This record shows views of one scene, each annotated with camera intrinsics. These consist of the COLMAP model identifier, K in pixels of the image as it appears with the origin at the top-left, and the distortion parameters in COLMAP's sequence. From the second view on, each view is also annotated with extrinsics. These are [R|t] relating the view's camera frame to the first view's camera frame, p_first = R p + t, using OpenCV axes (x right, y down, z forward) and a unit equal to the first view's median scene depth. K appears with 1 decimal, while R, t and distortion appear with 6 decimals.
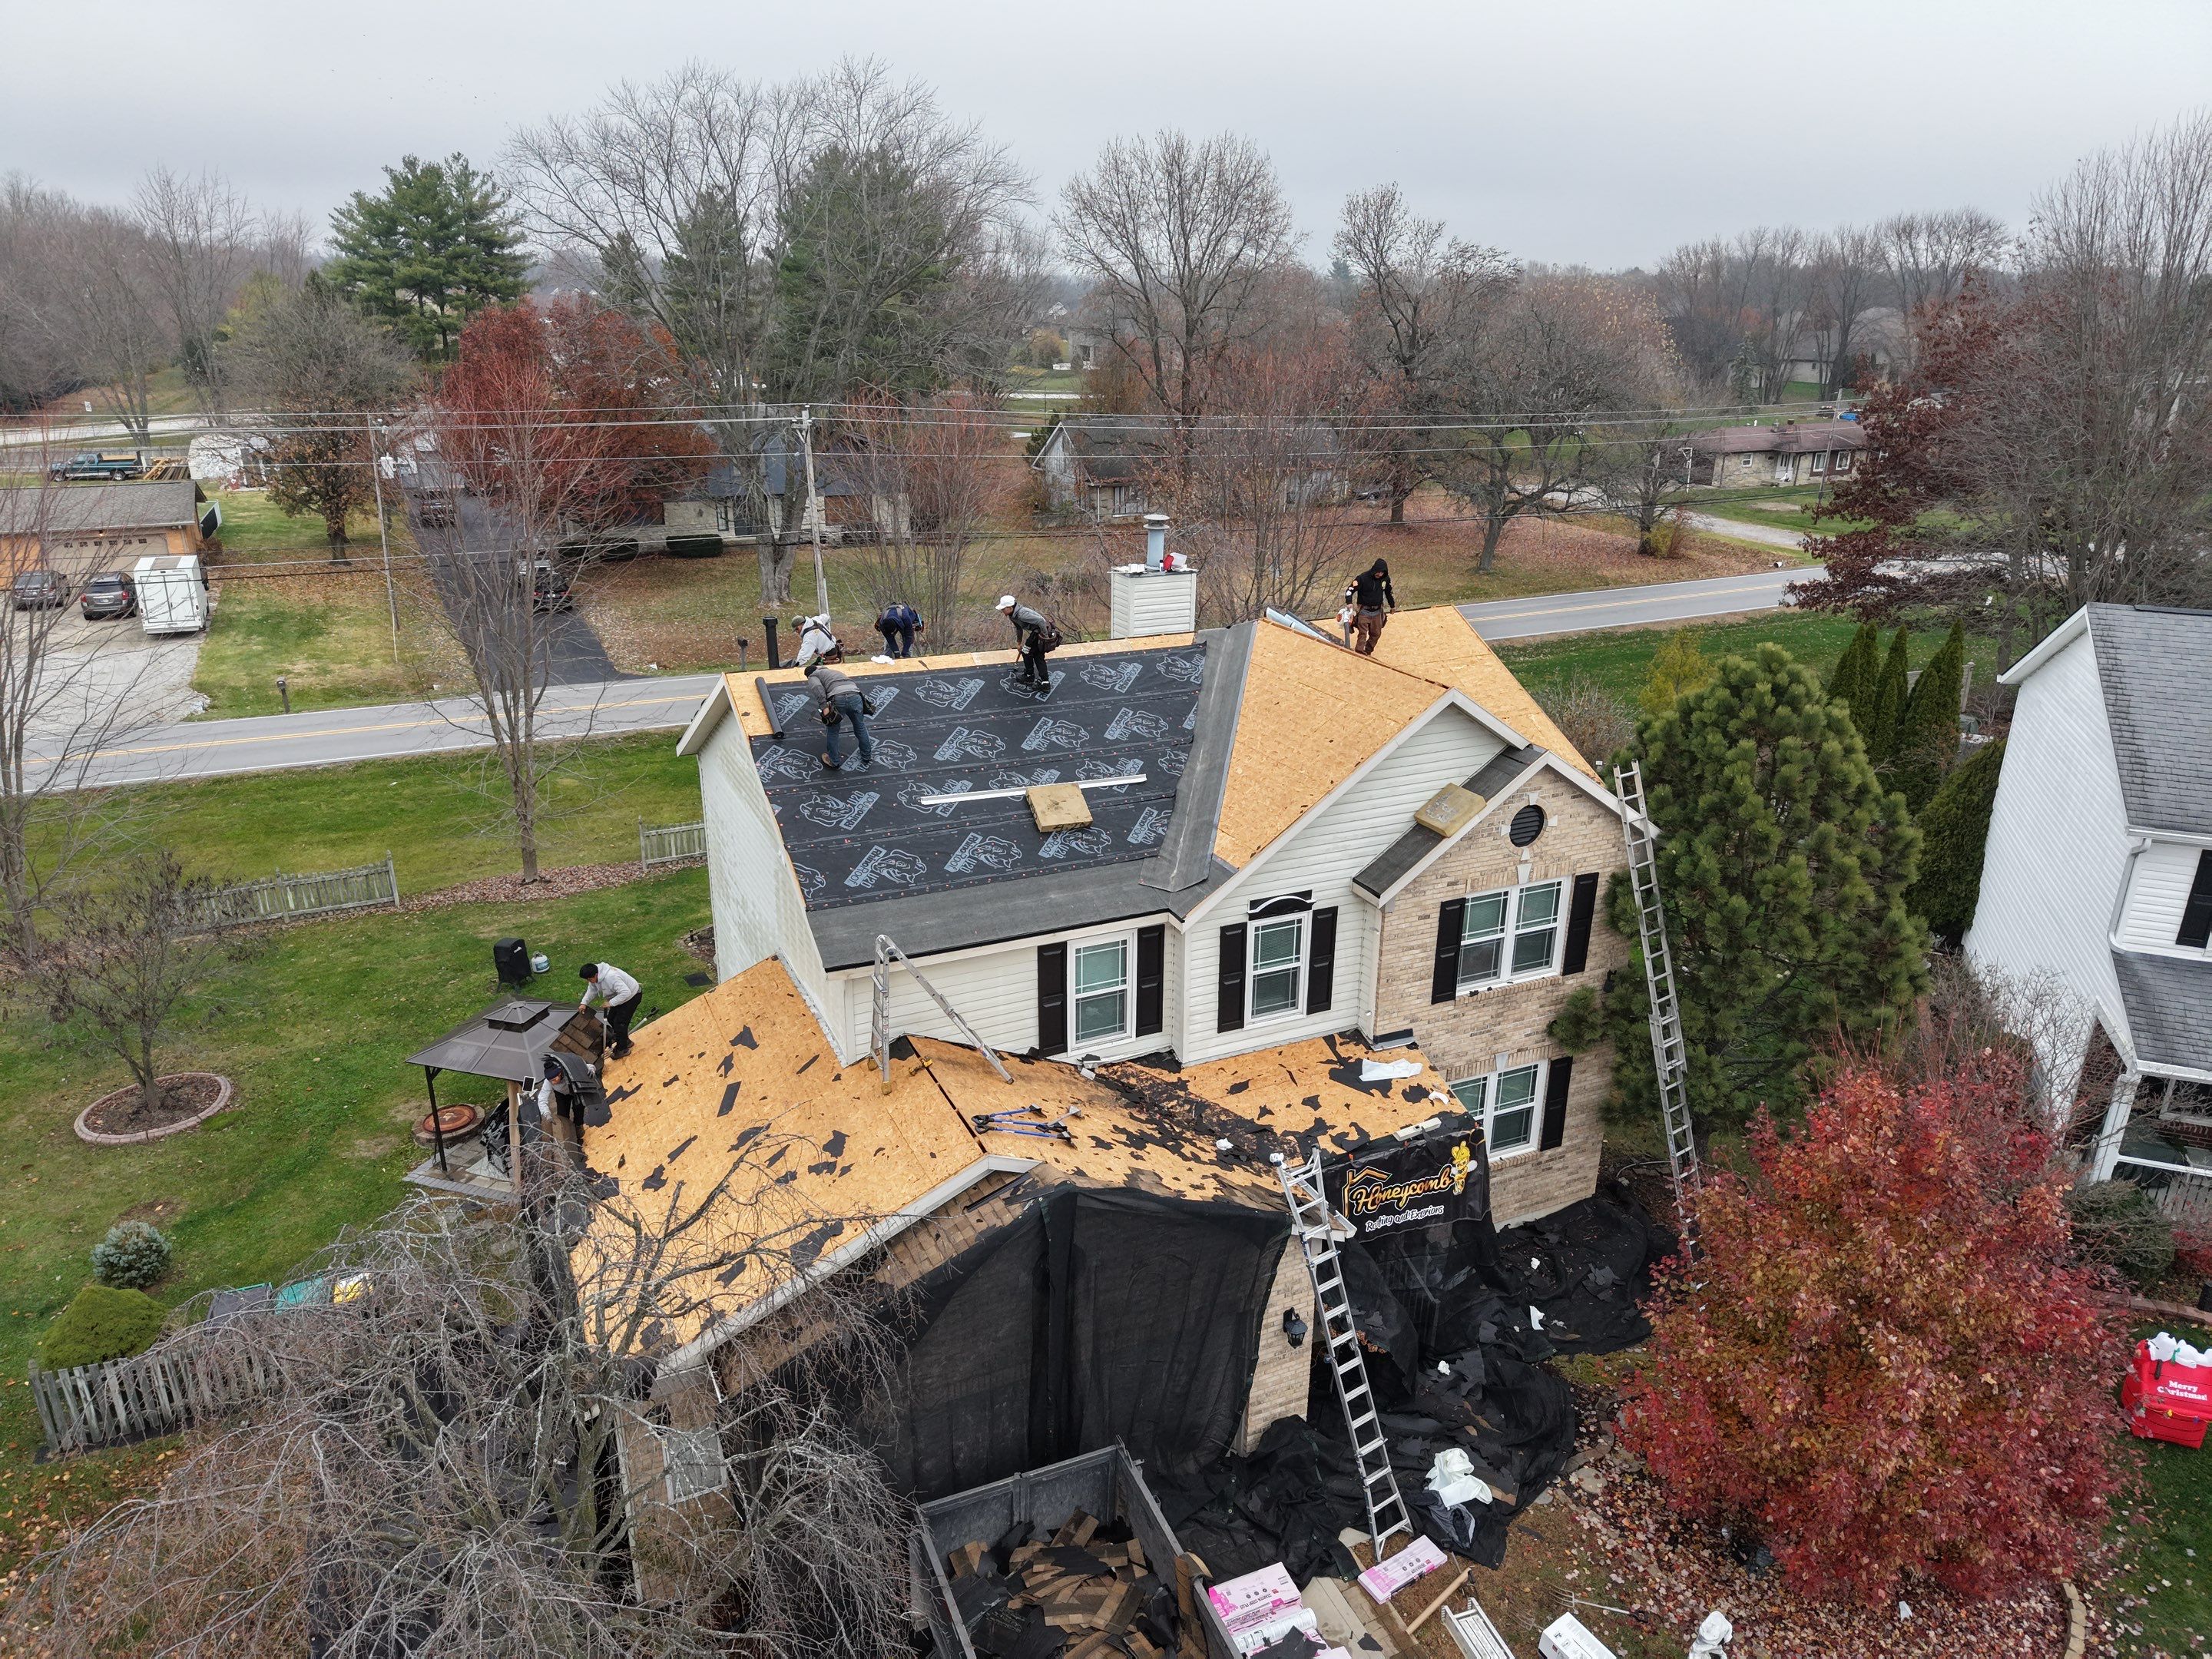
lens RADIAL K [[1487.7, 0, 1102.4], [0, 1487.7, 829.3], [0, 0, 1]] dist [0.044519, -0.039048]
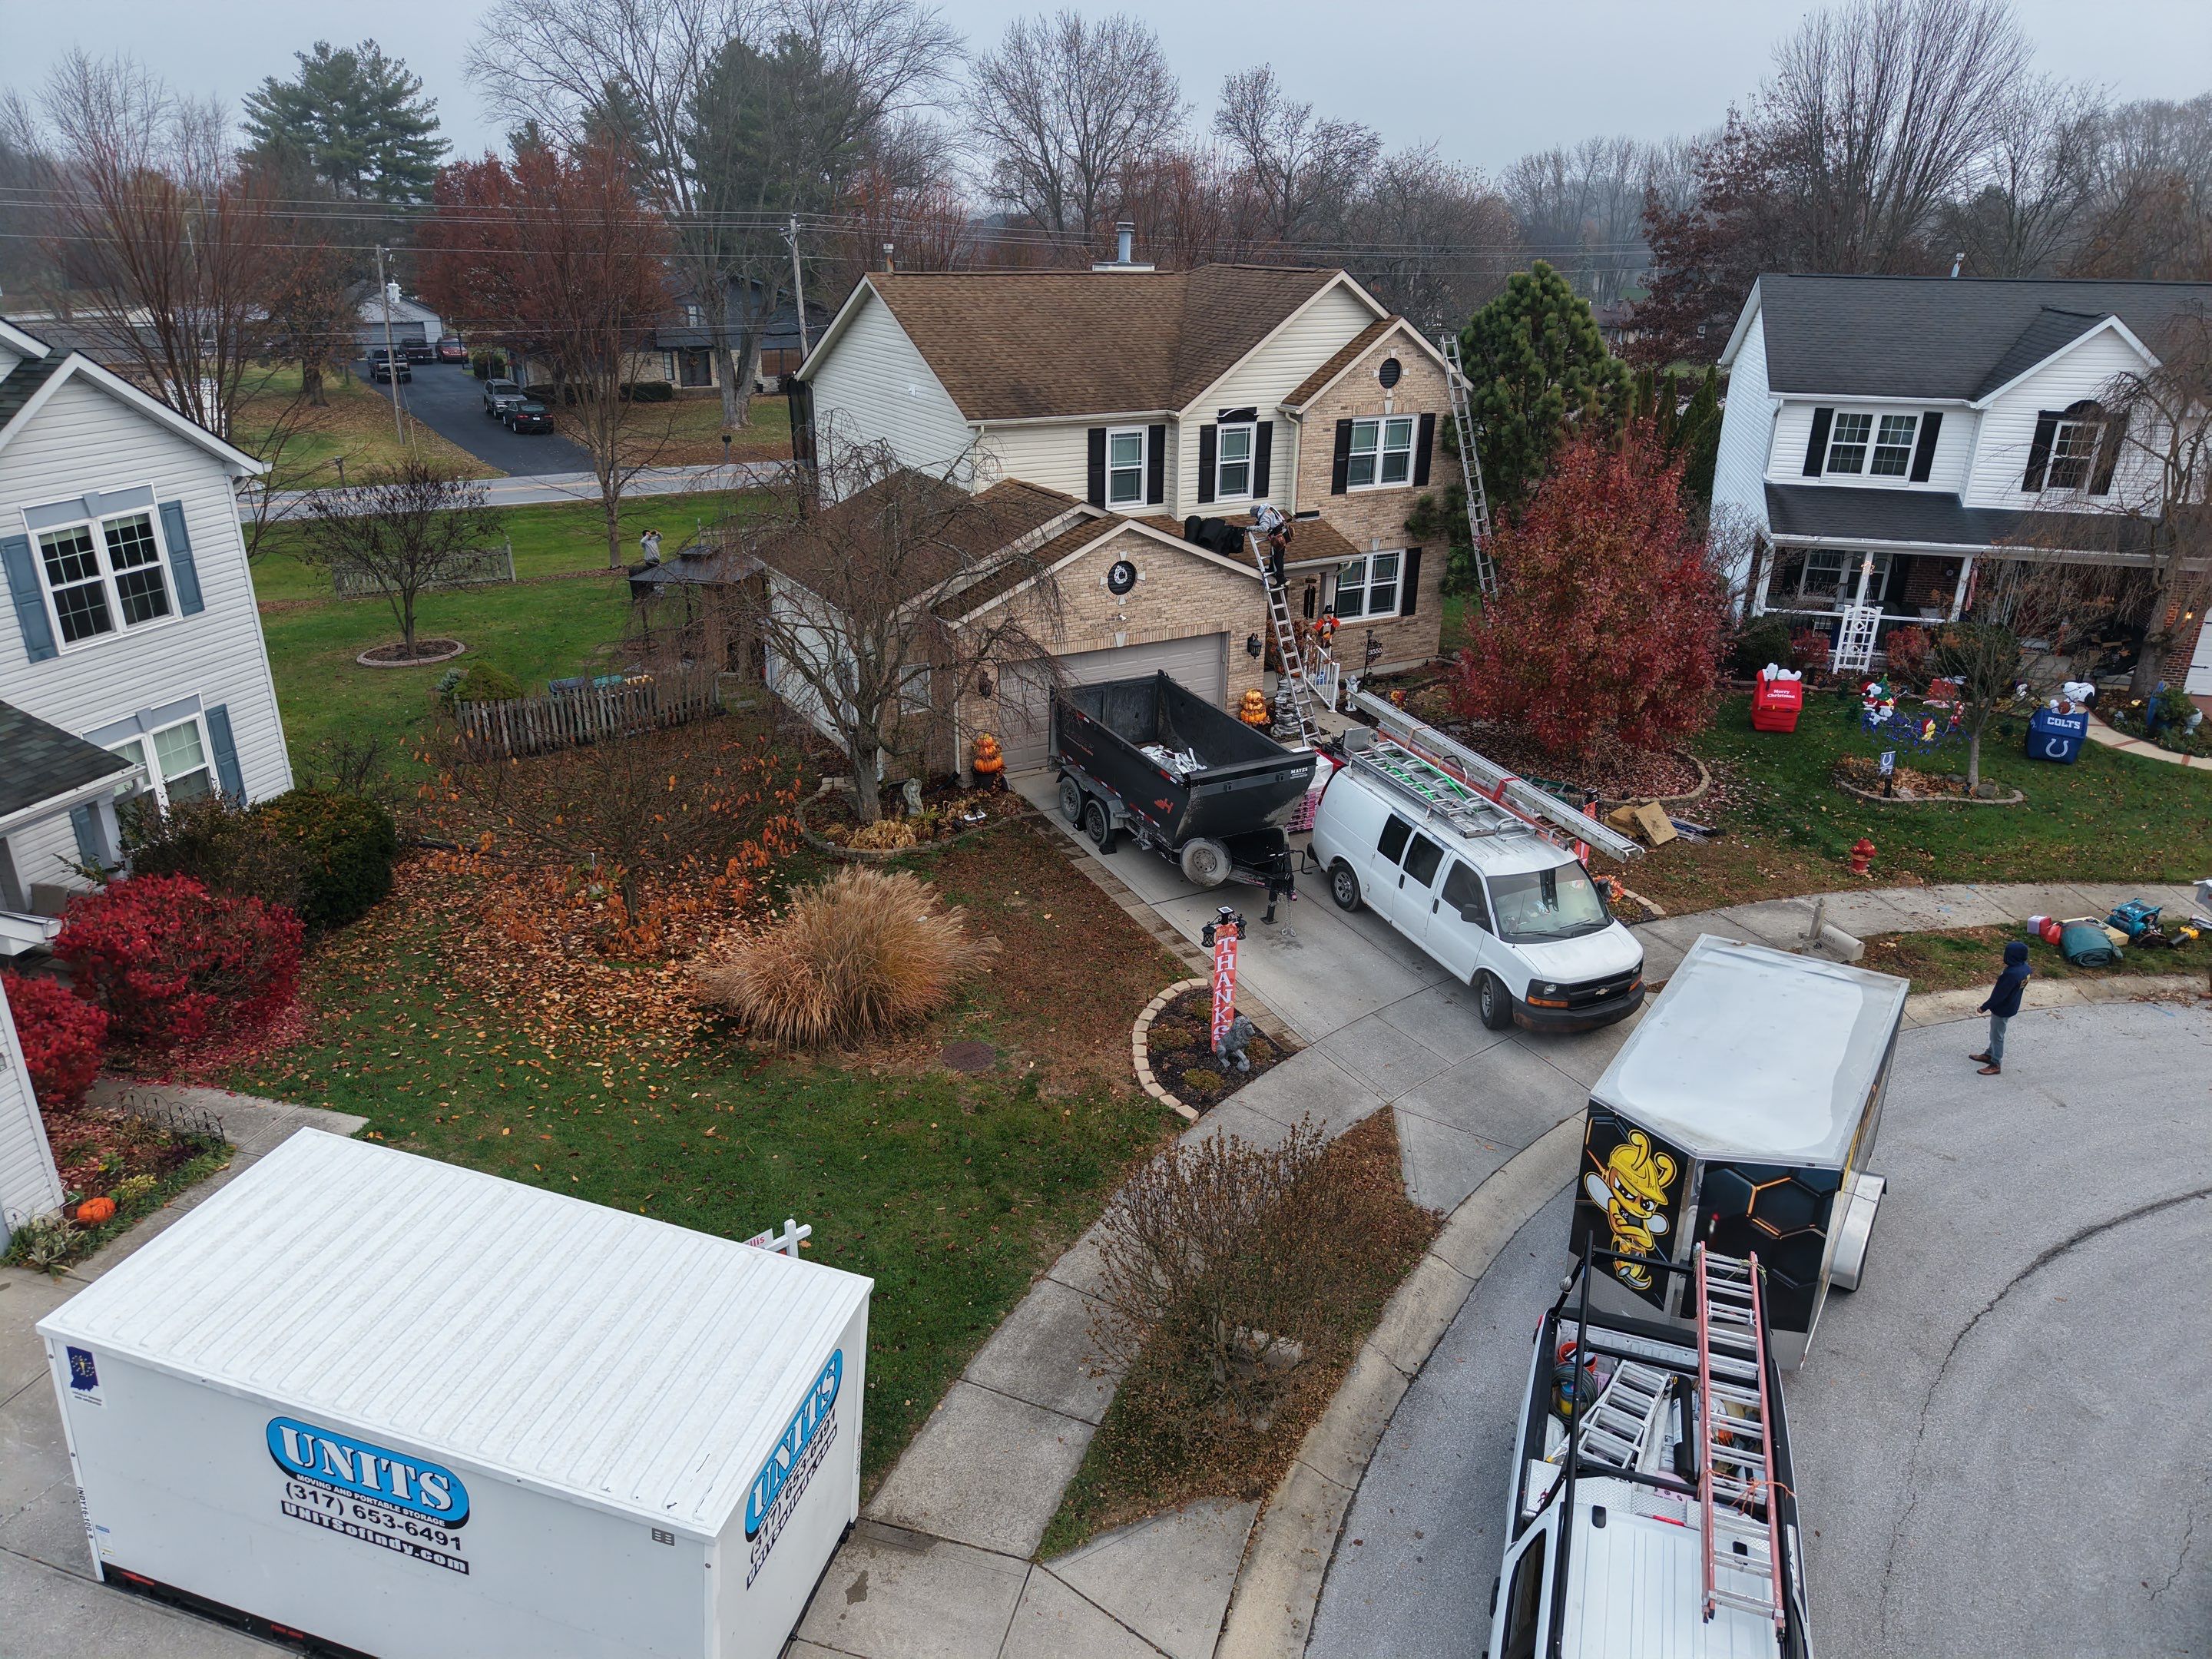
lens RADIAL K [[1502.3, 0, 1096.3], [0, 1502.3, 829.5], [0, 0, 1]] dist [0.028502, -0.017465]
pose [[0.996501, -0.028936, 0.078411, -0.151642], [0.026368, 0.999088, 0.033589, 0.395951], [-0.079311, -0.031404, 0.996355, -0.536650]]
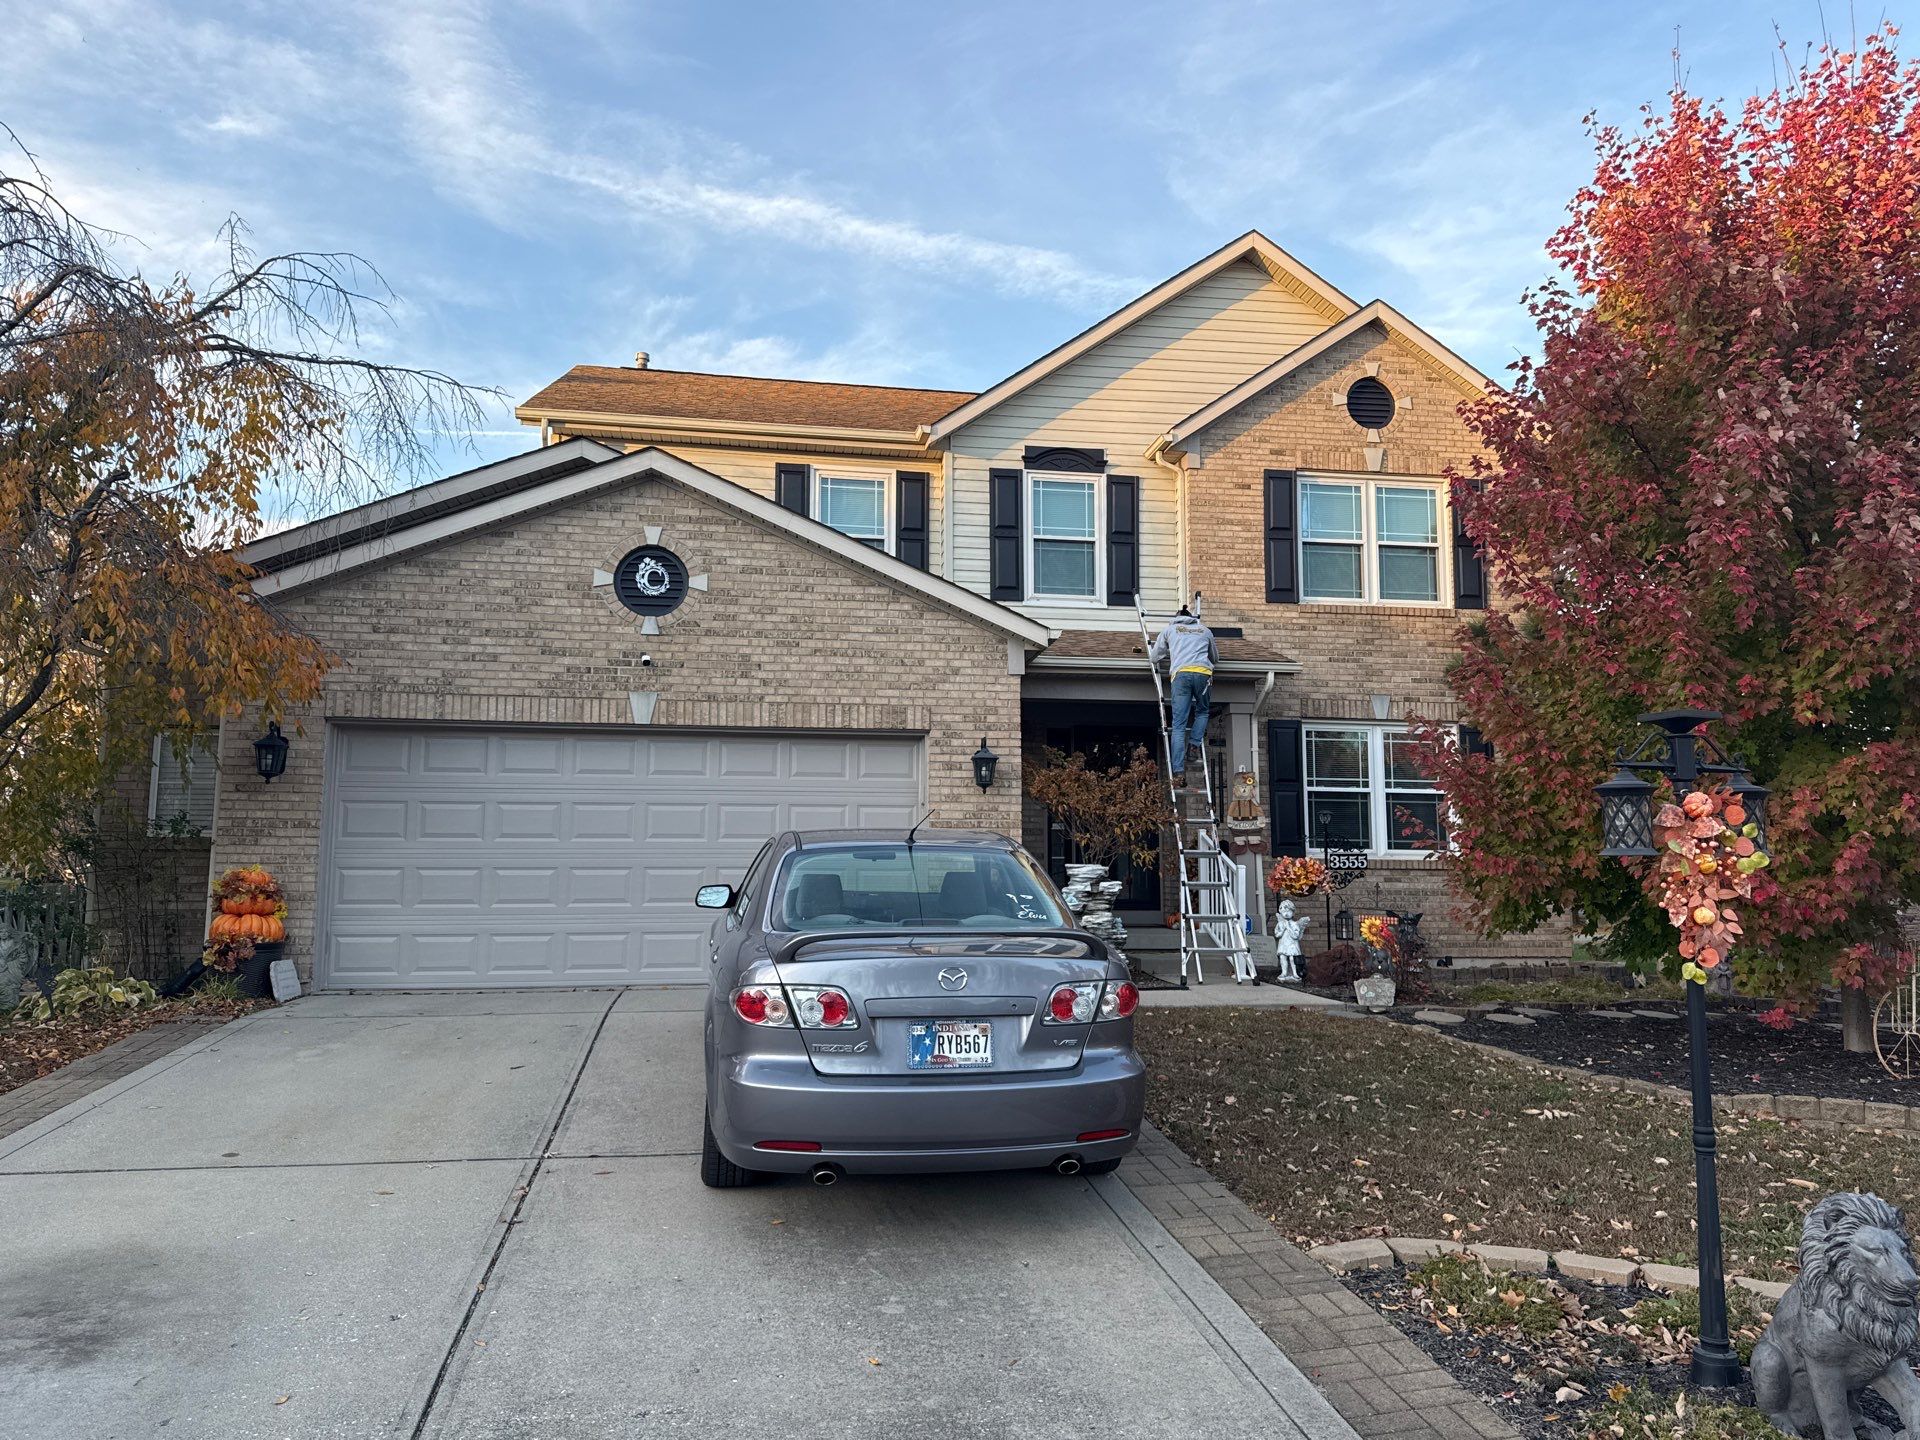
lens RADIAL K [[1338.7, 0, 975.3], [0, 1338.7, 728.1], [0, 0, 1]] dist [0.115674, -0.143528]
pose [[0.966066, -0.041458, -0.254948, 0.245761], [-0.082335, 0.886120, -0.456084, 0.518727], [0.244822, 0.461599, 0.852636, 0.348473]]
